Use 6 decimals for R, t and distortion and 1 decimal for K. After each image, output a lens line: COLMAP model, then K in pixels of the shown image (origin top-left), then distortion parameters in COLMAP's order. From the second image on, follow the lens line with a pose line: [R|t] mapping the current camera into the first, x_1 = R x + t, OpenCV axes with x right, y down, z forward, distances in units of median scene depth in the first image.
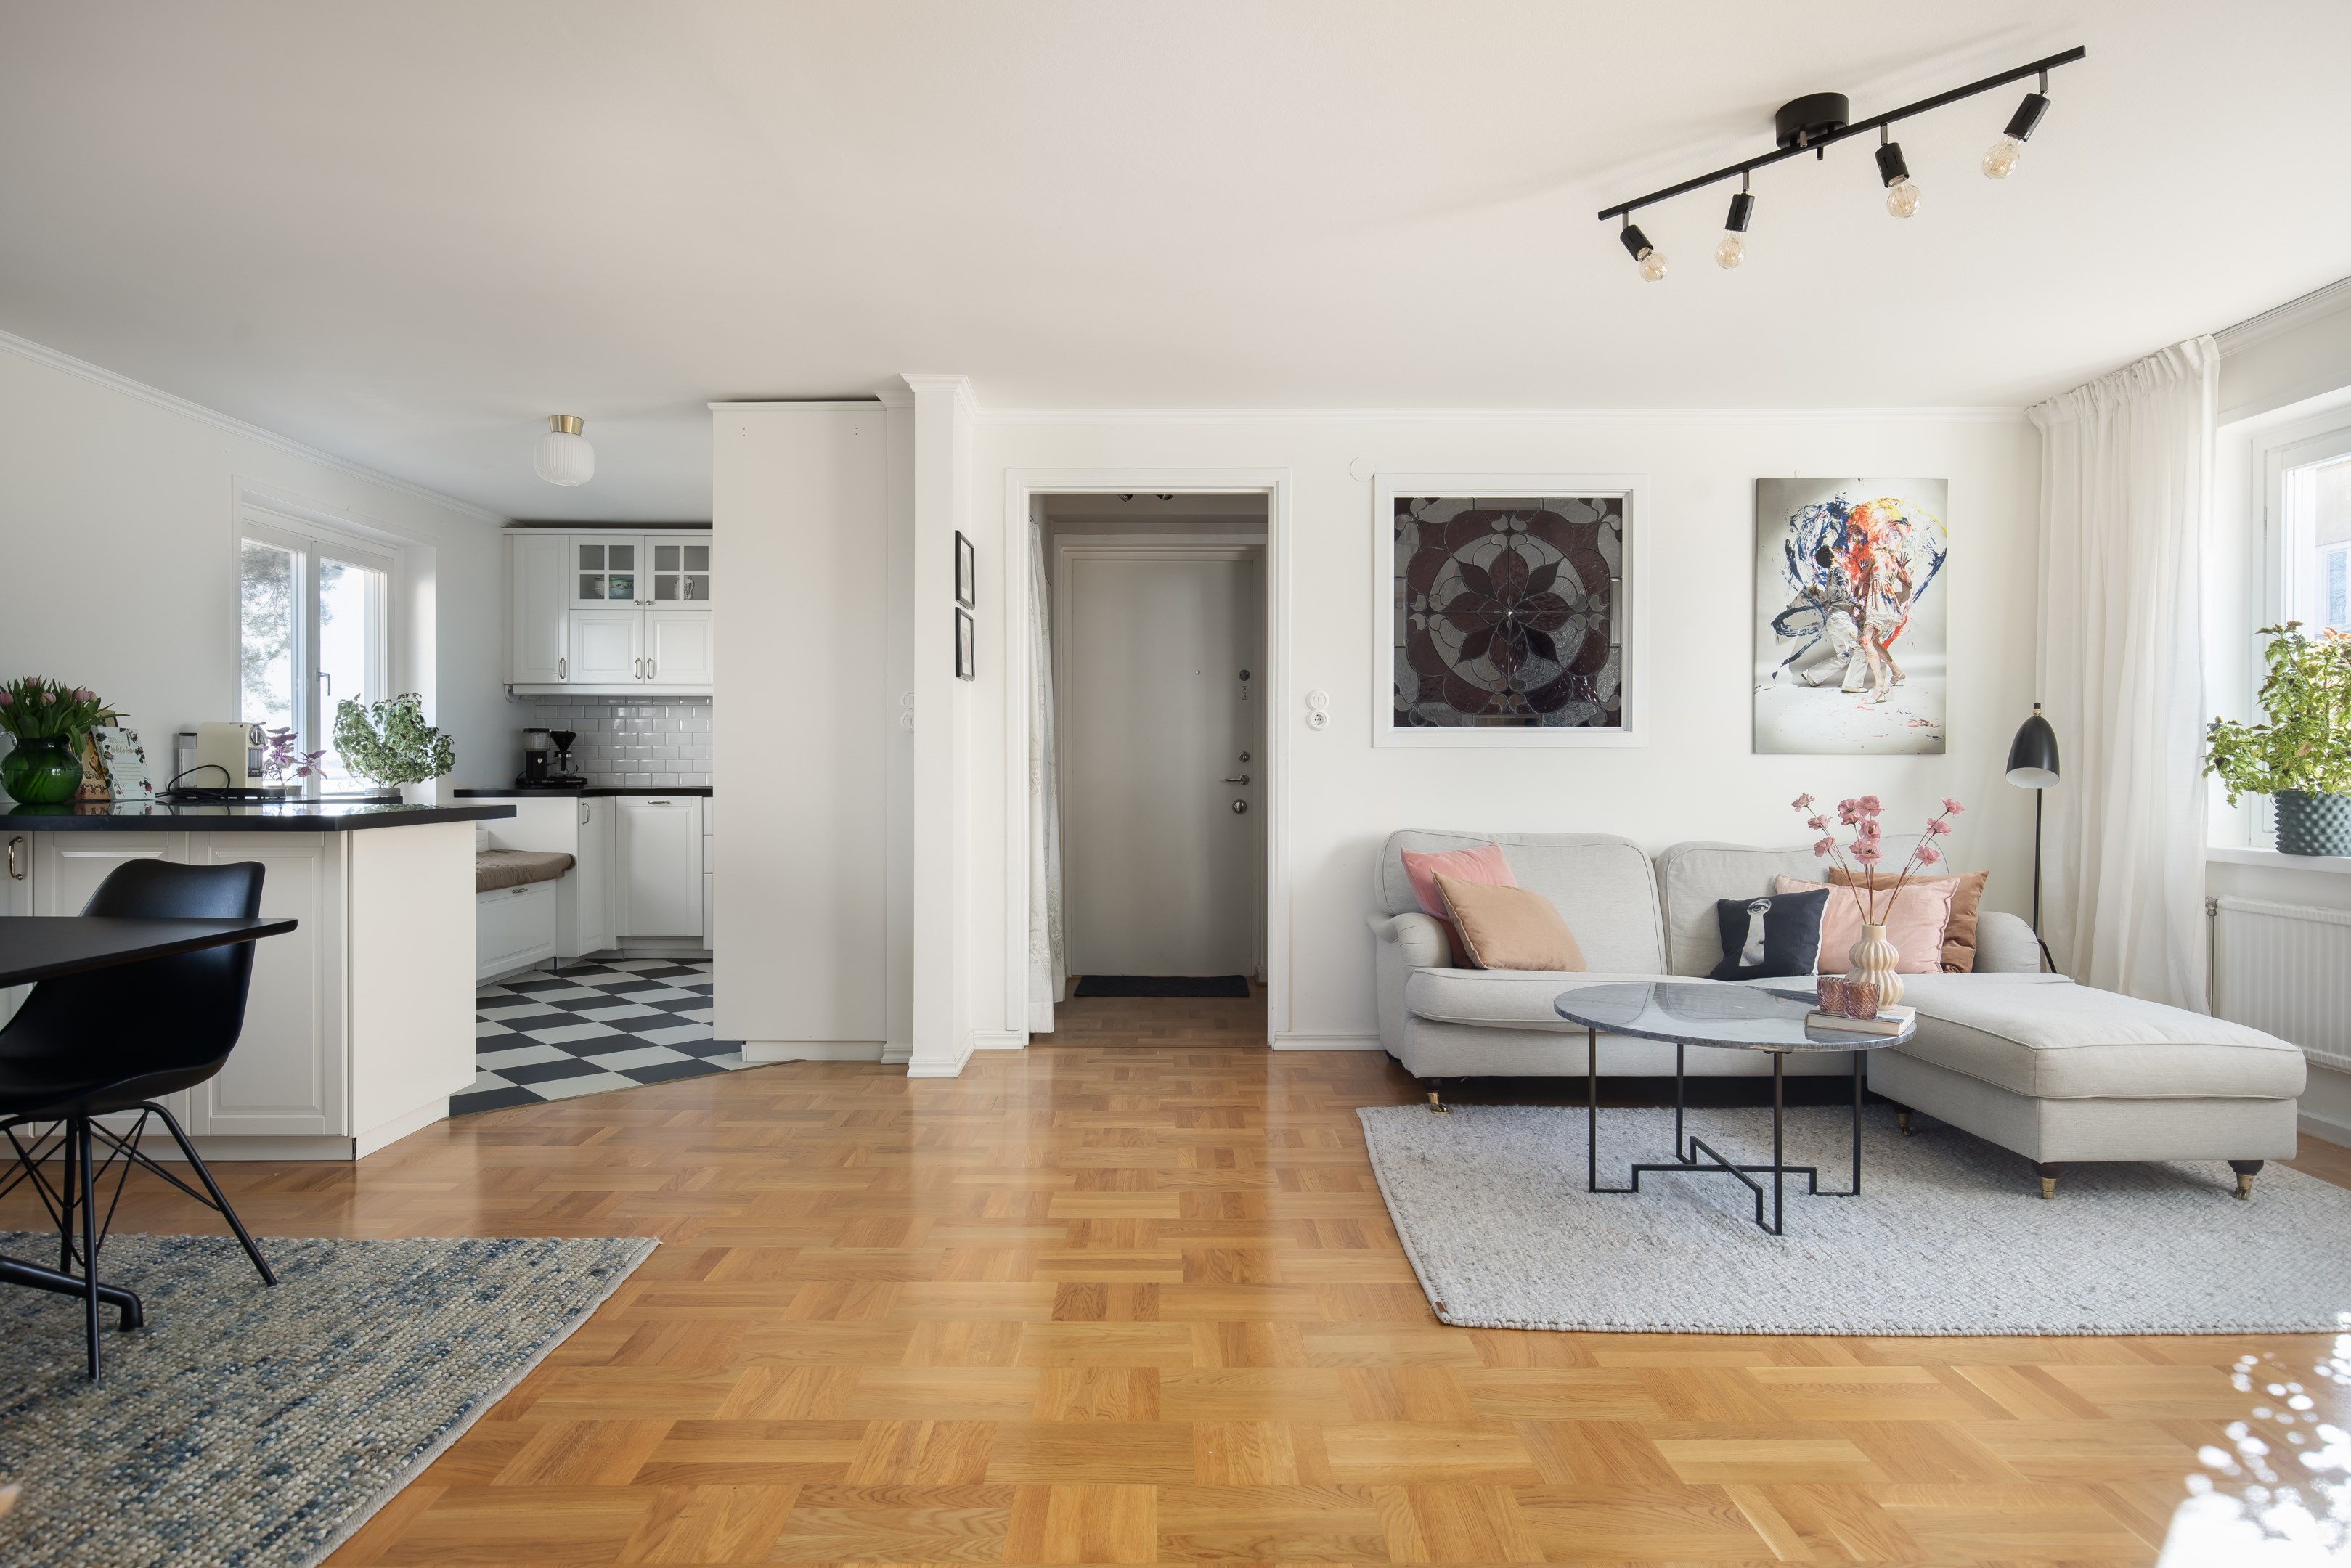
lens RADIAL K [[1366.0, 0, 1194.8], [0, 1366.0, 774.4], [0, 0, 1]] dist [0.000770, 0.000269]
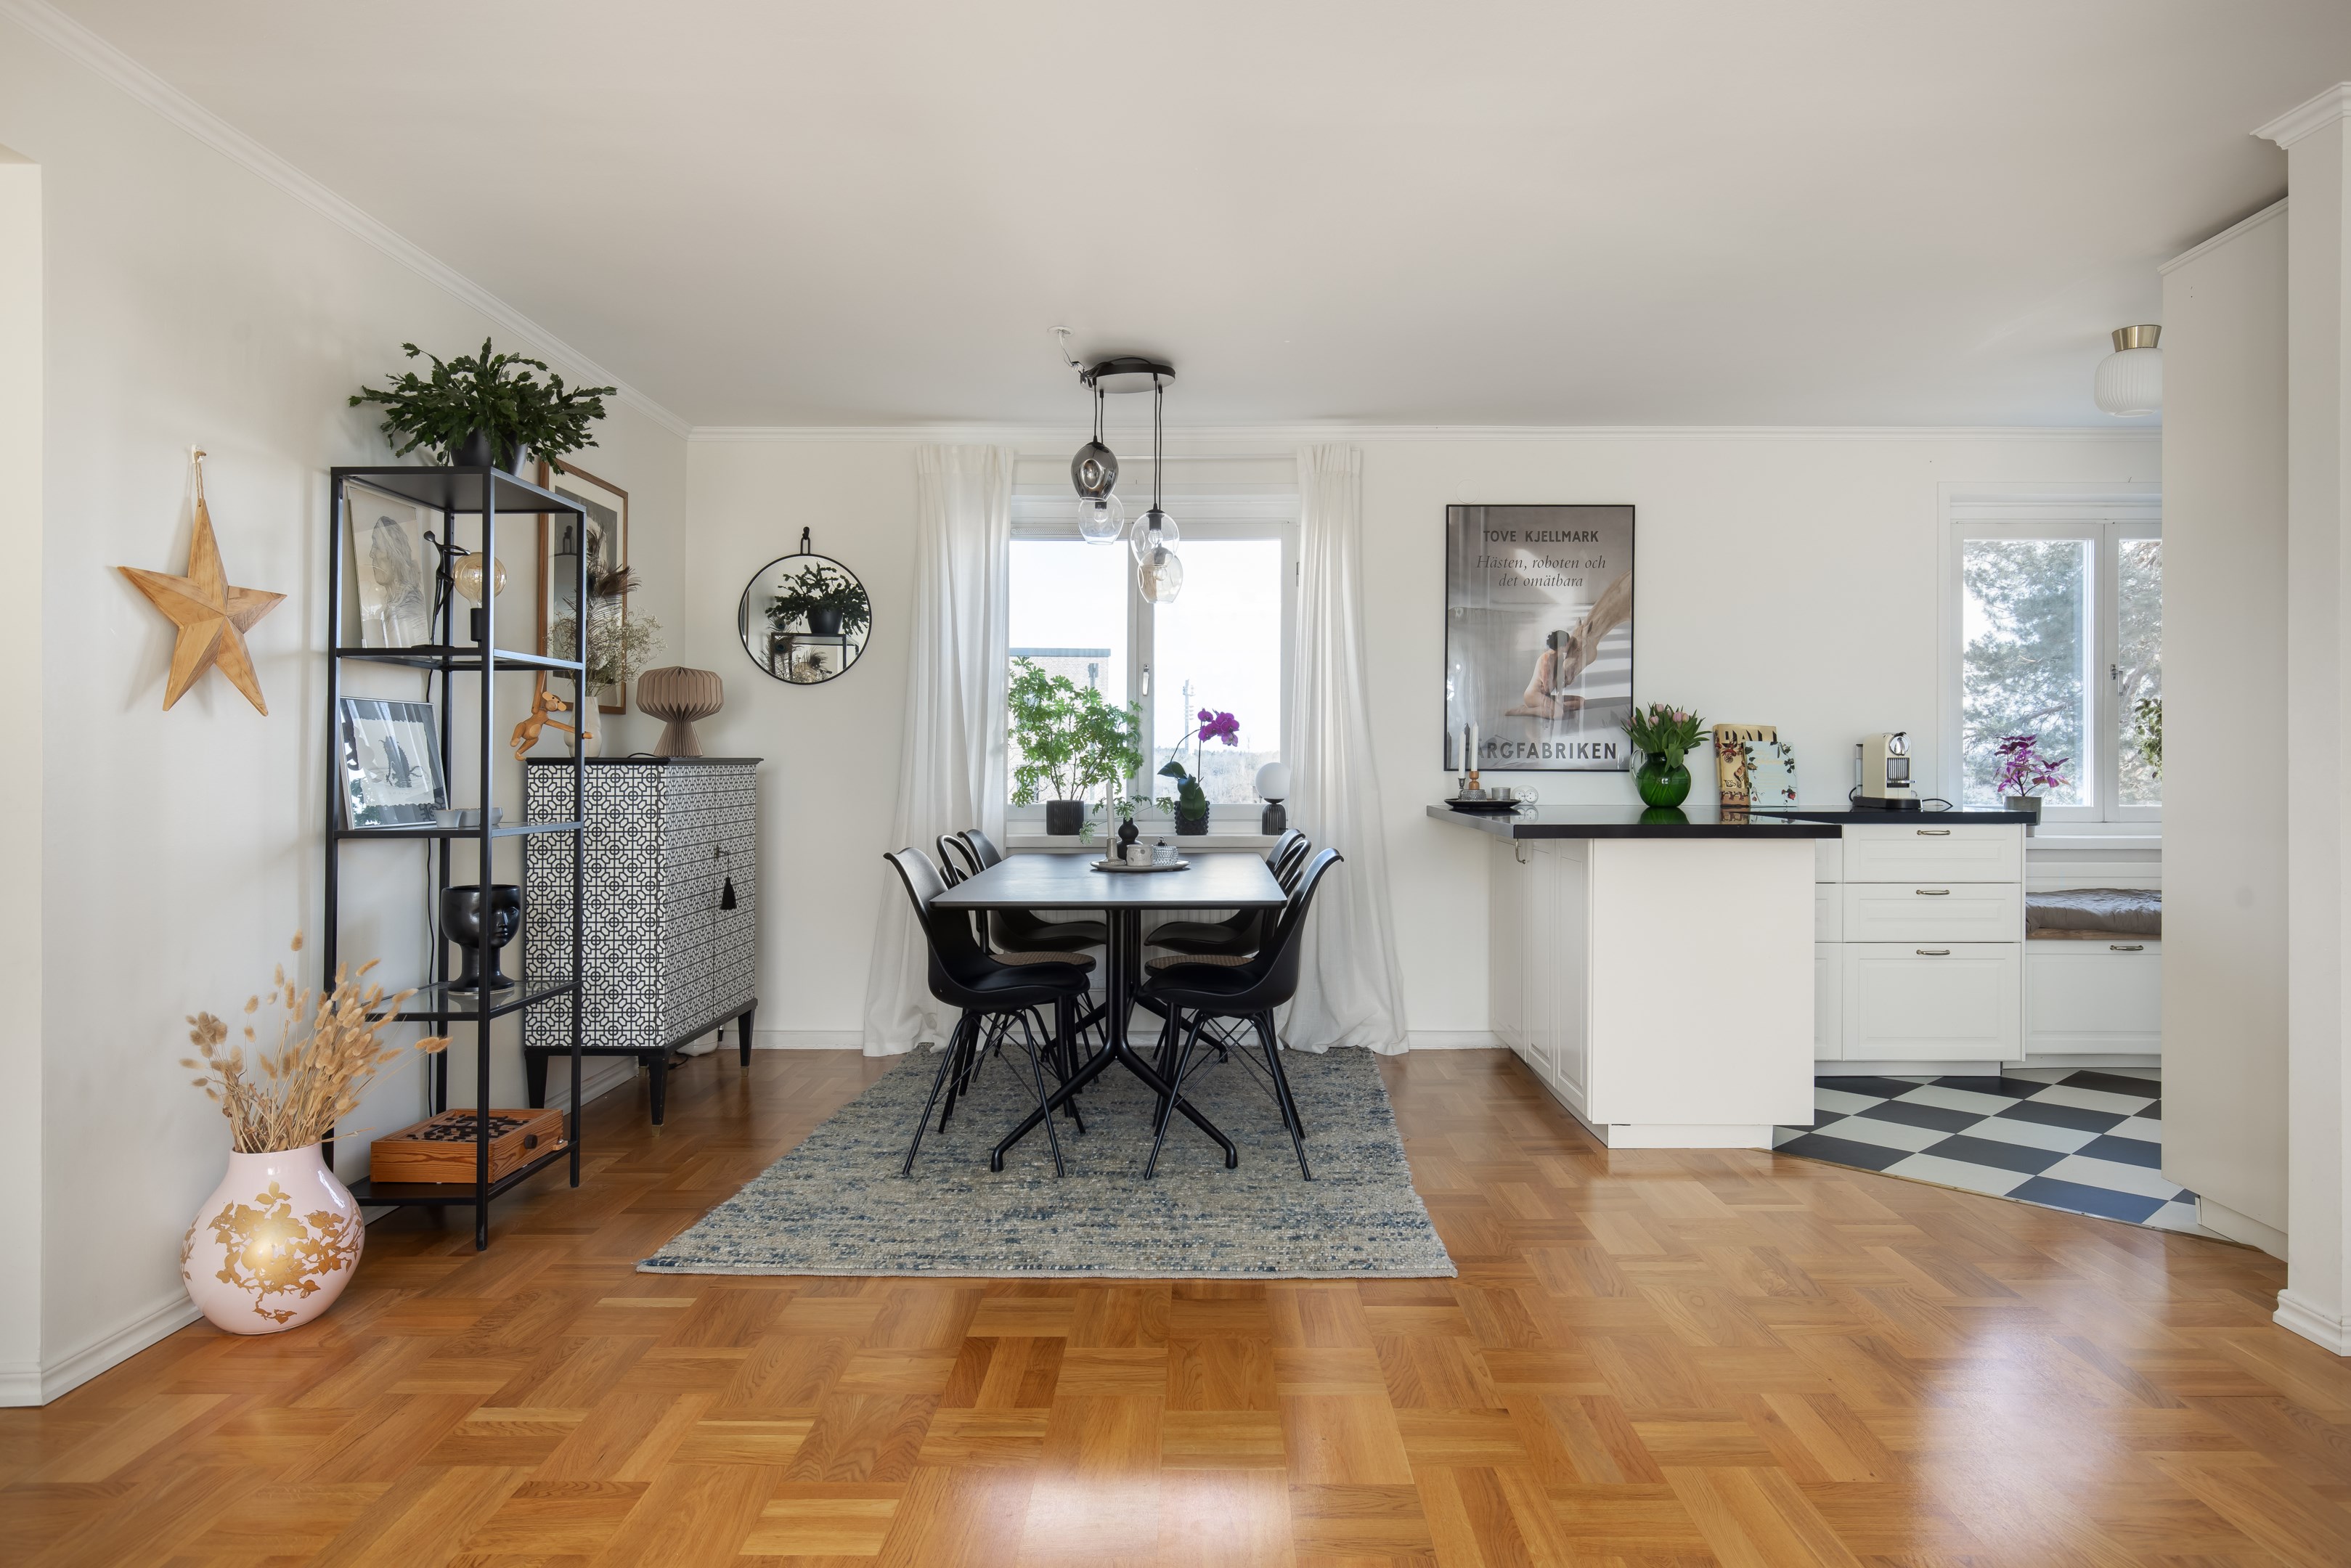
lens RADIAL K [[1489.8, 0, 1175.4], [0, 1489.8, 743.1], [0, 0, 1]] dist [0.004122, -0.000633]
pose [[-0.038019, -0.012353, -0.999201, 0.402844], [-0.005580, 0.999911, -0.012150, -0.013625], [0.999261, 0.005113, -0.038084, 0.495172]]
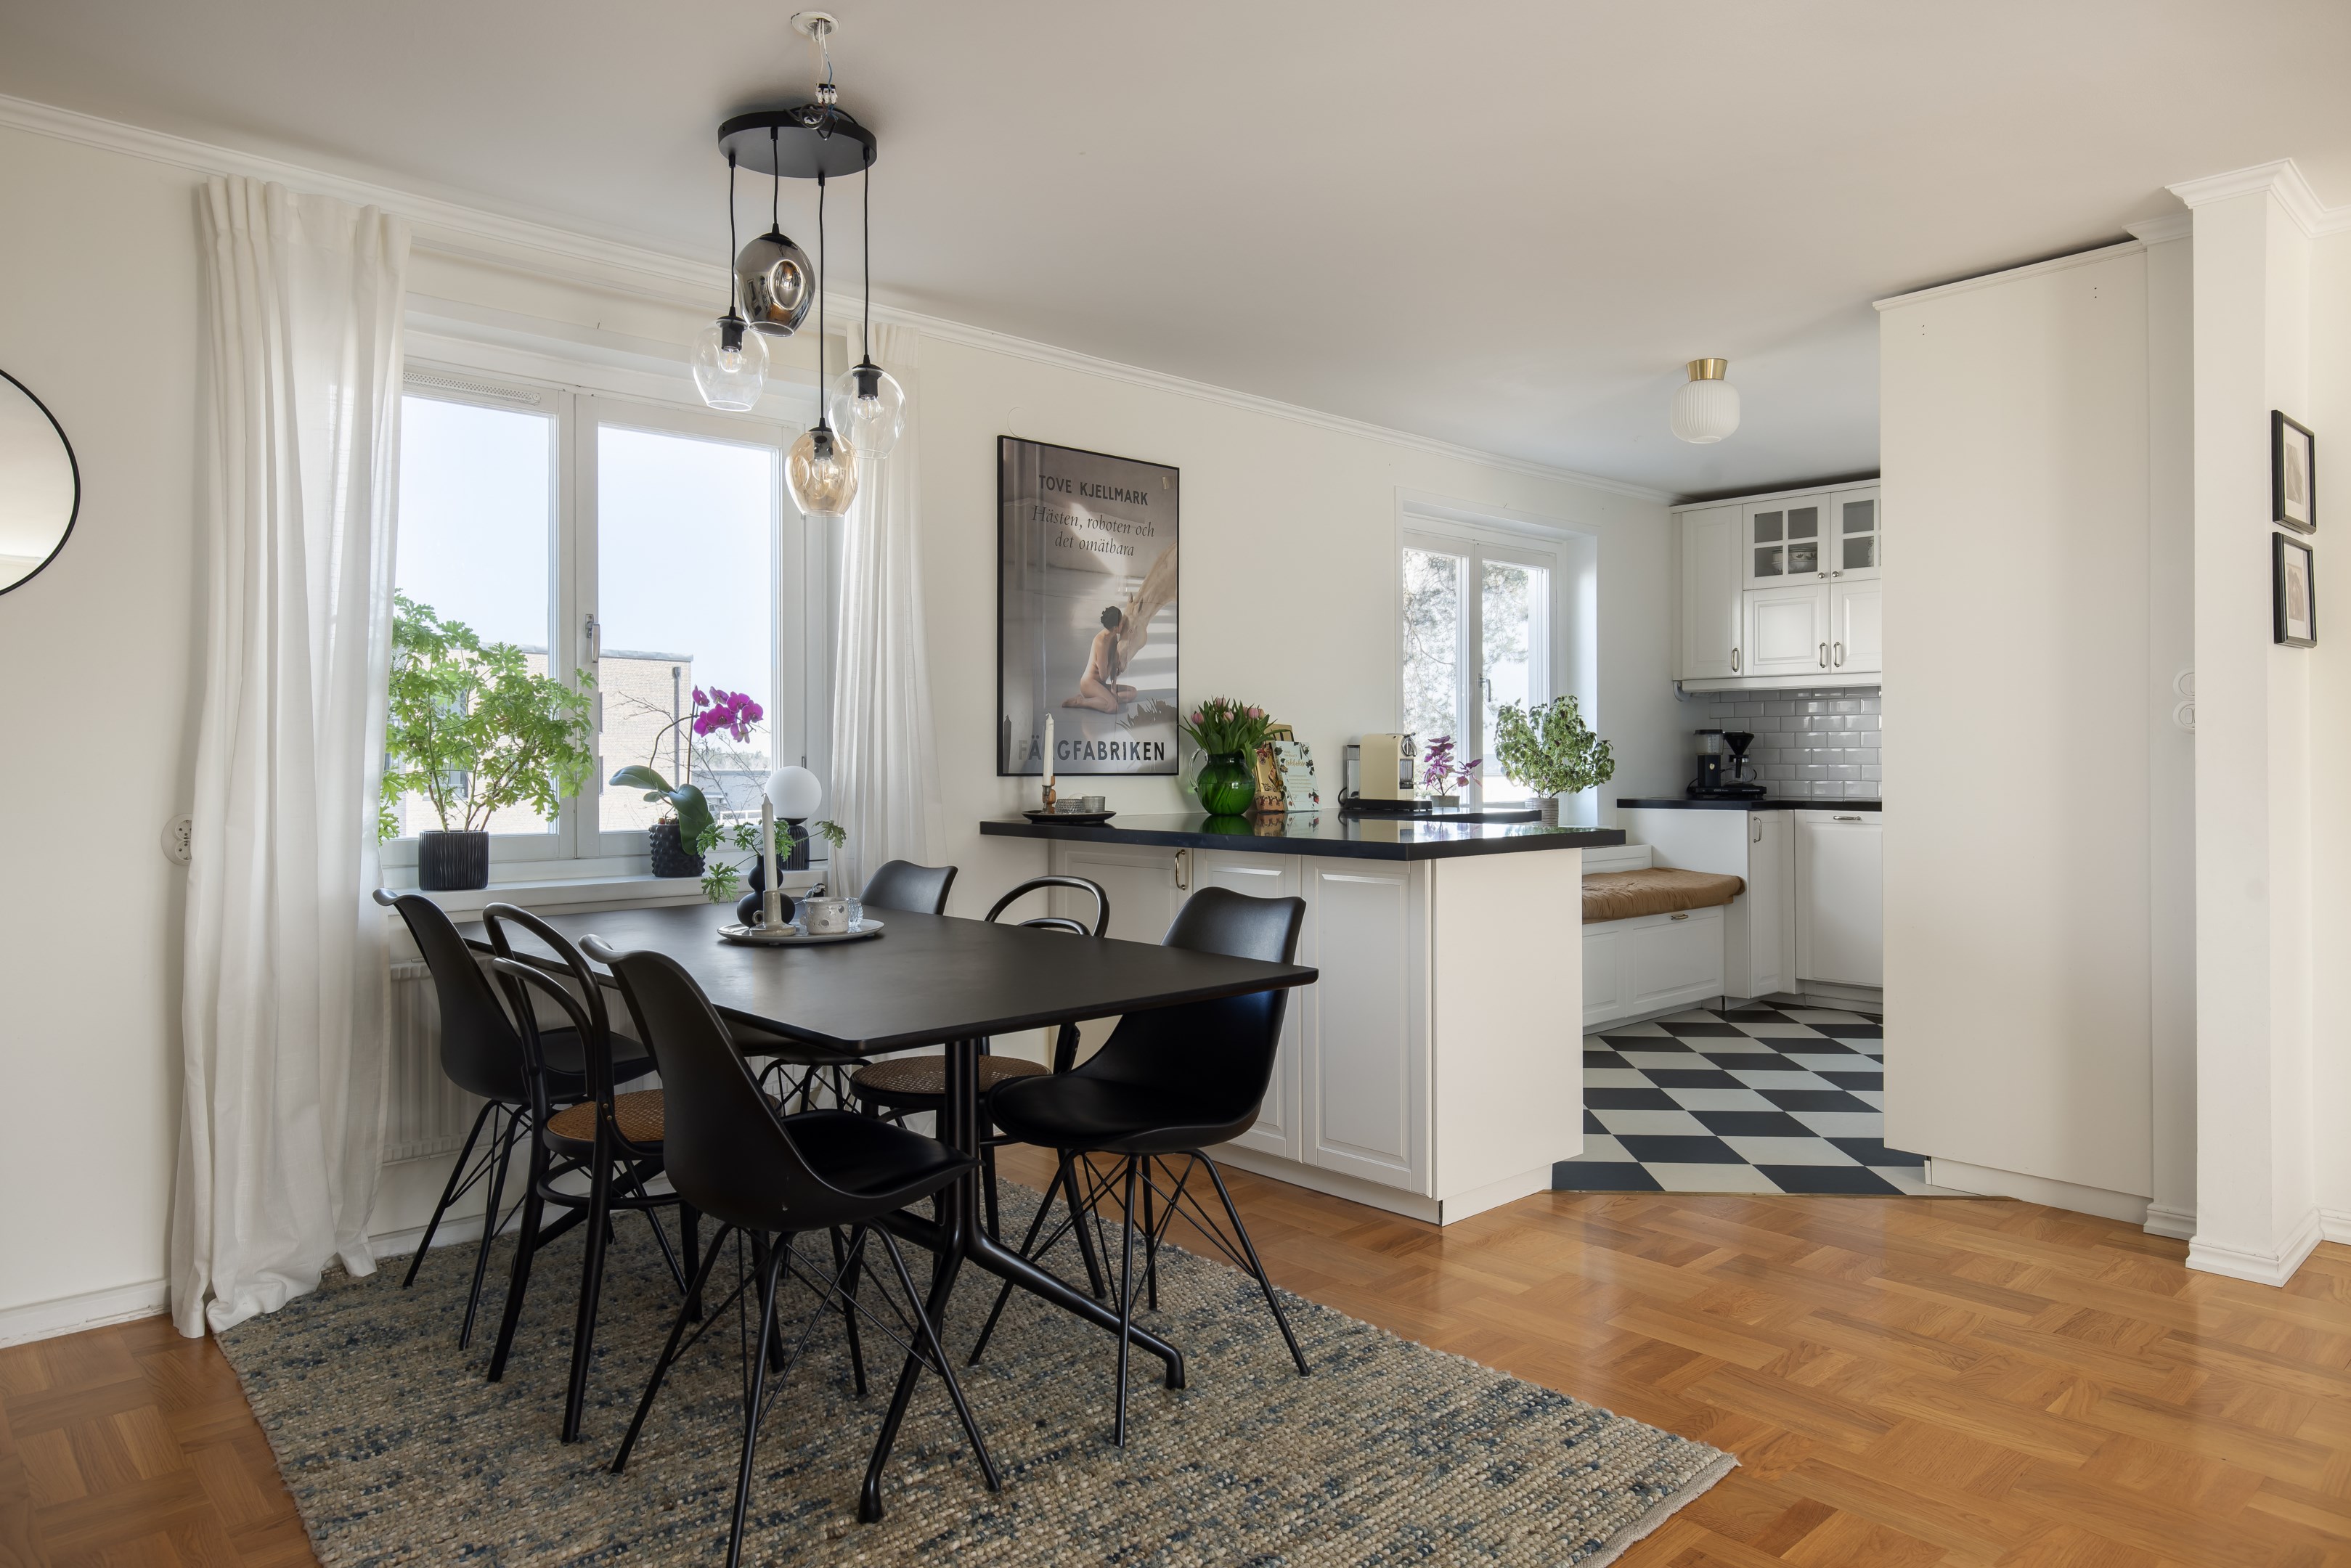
lens RADIAL K [[1485.2, 0, 1162.5], [0, 1485.2, 750.2], [0, 0, 1]] dist [0.003395, -0.000586]
pose [[0.665073, -0.008240, -0.746733, -0.004359], [-0.001128, 0.999927, -0.012038, -0.012267], [0.746778, 0.008848, 0.665015, 0.150166]]
